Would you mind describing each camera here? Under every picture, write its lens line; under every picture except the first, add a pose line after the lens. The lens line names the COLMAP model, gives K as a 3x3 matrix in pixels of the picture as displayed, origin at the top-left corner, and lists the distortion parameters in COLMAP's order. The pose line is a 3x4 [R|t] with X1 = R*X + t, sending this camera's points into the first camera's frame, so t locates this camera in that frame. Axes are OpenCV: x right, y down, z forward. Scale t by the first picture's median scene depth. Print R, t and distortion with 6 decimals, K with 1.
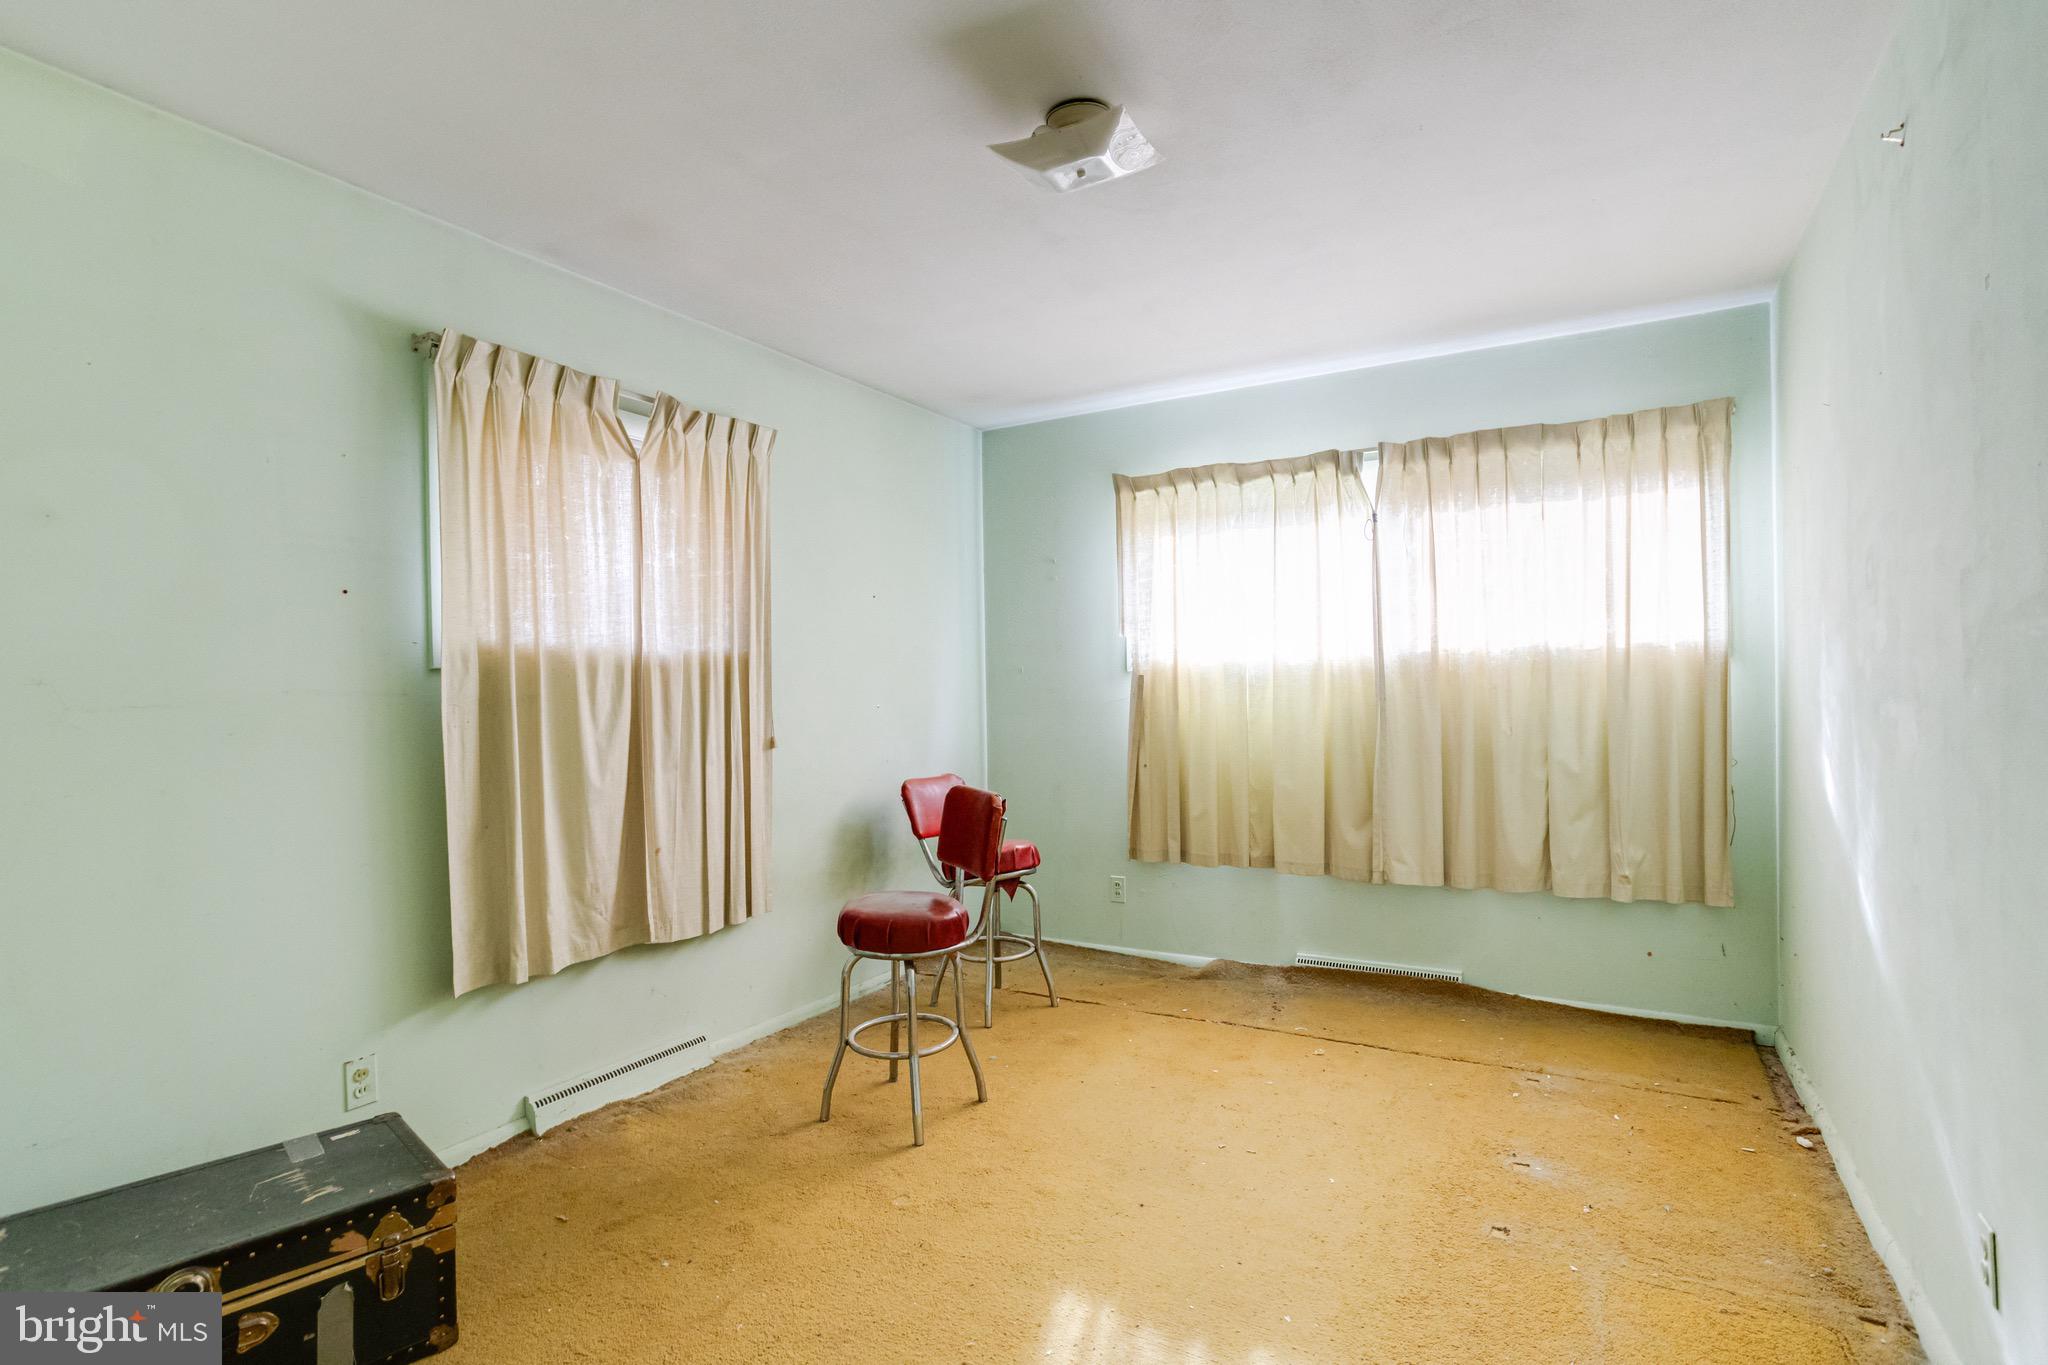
lens RADIAL K [[1004.5, 0, 1014.0], [0, 1004.5, 676.2], [0, 0, 1]] dist [-0.041722, 0.021983]
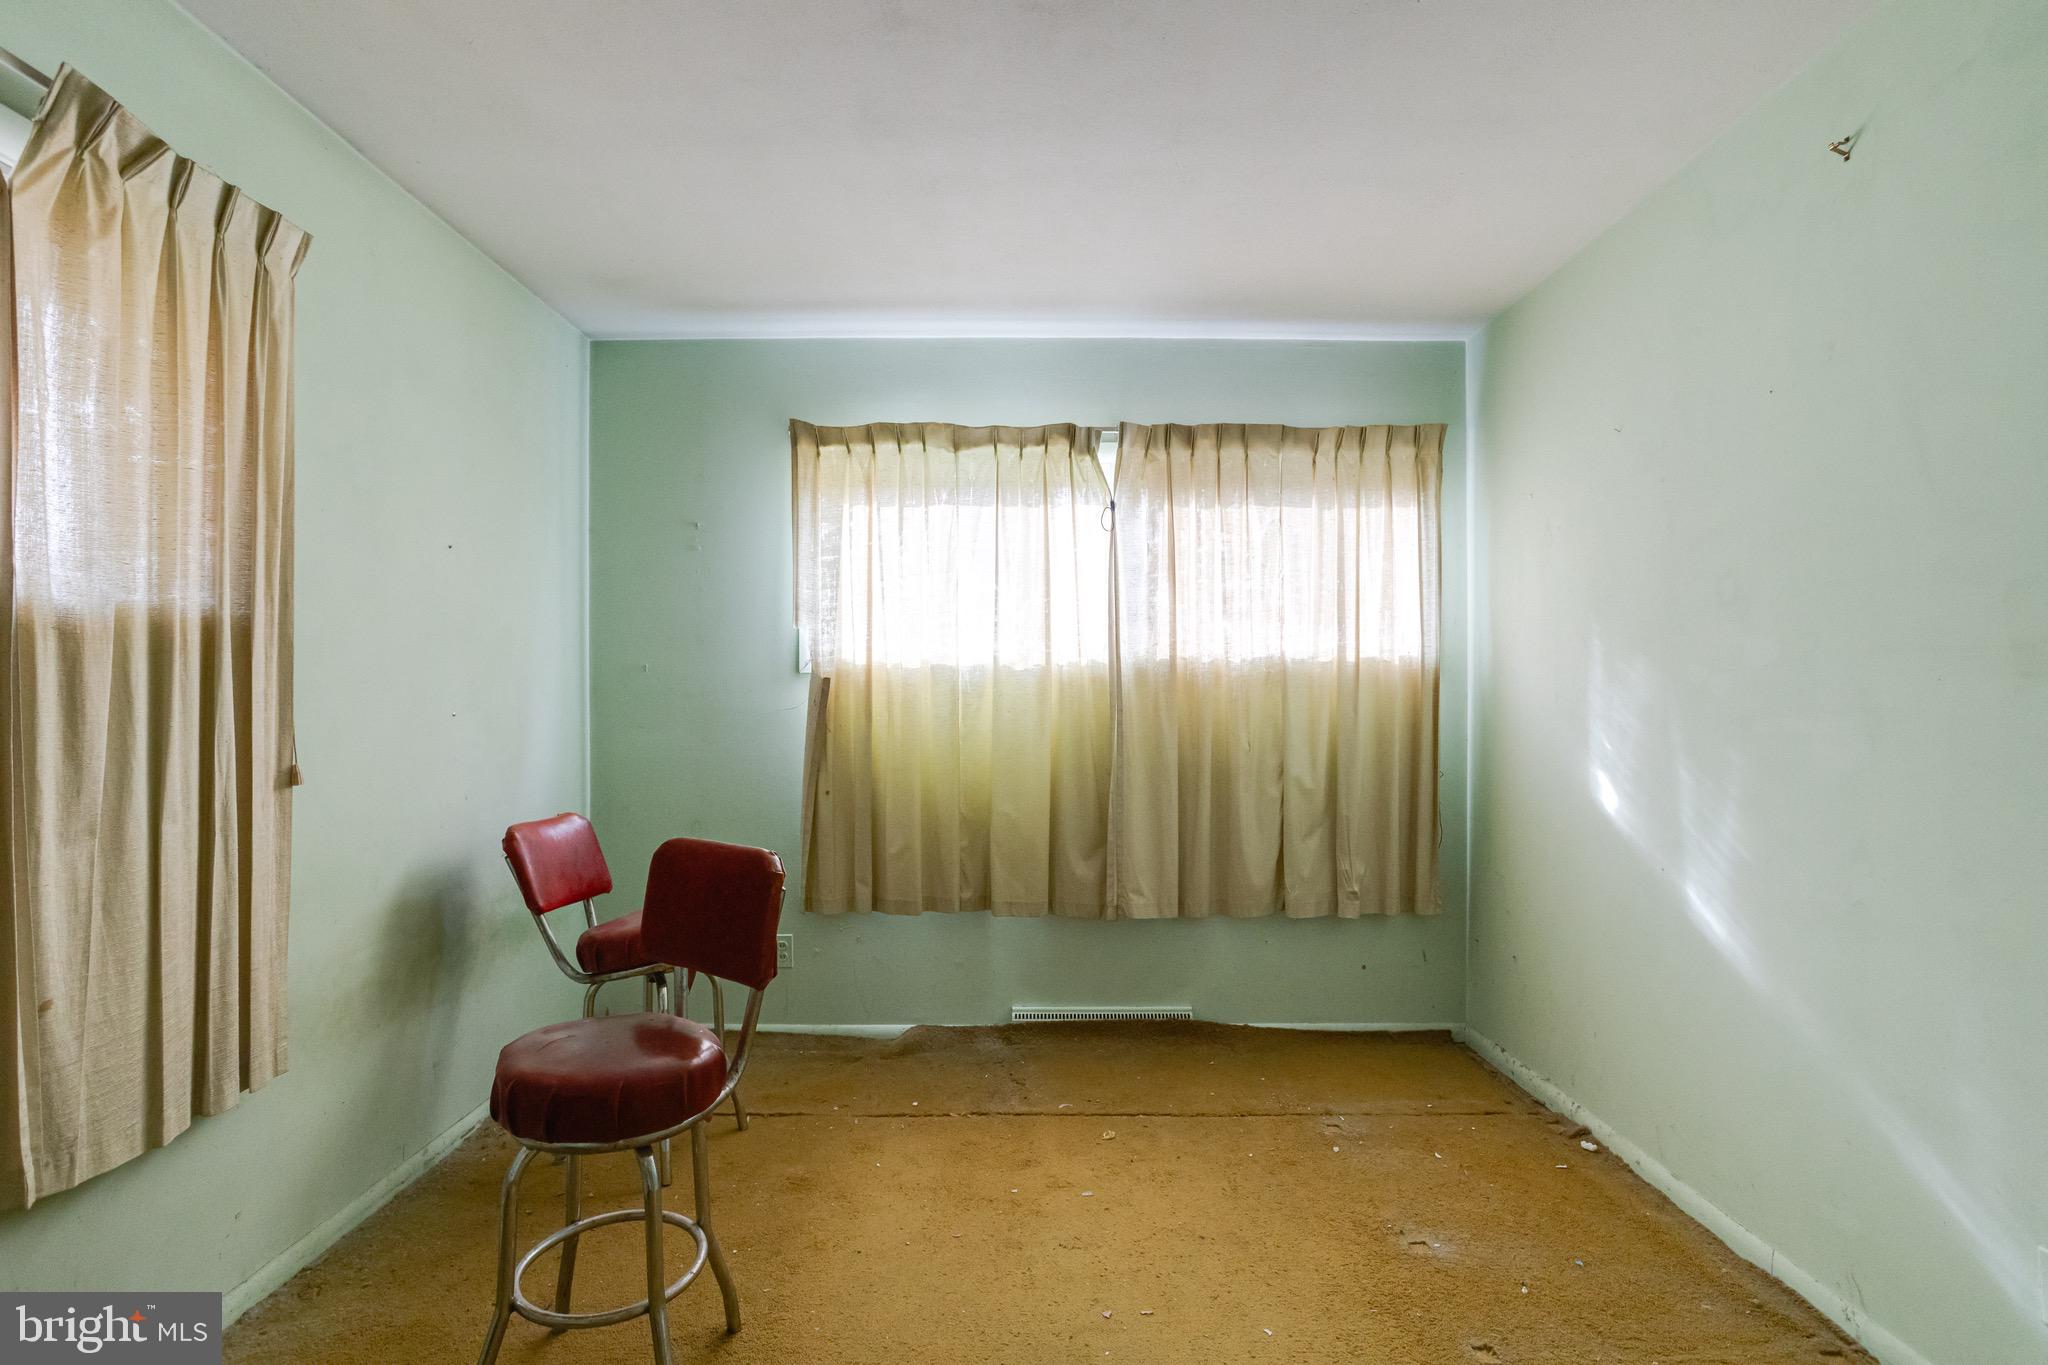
lens RADIAL K [[1004.5, 0, 1038.1], [0, 1004.5, 690.2], [0, 0, 1]] dist [-0.041722, 0.021983]
pose [[0.861559, 0.020157, 0.507257, -0.153387], [-0.020298, 0.999780, -0.005254, 0.011292], [-0.507252, -0.005770, 0.861779, 0.282320]]
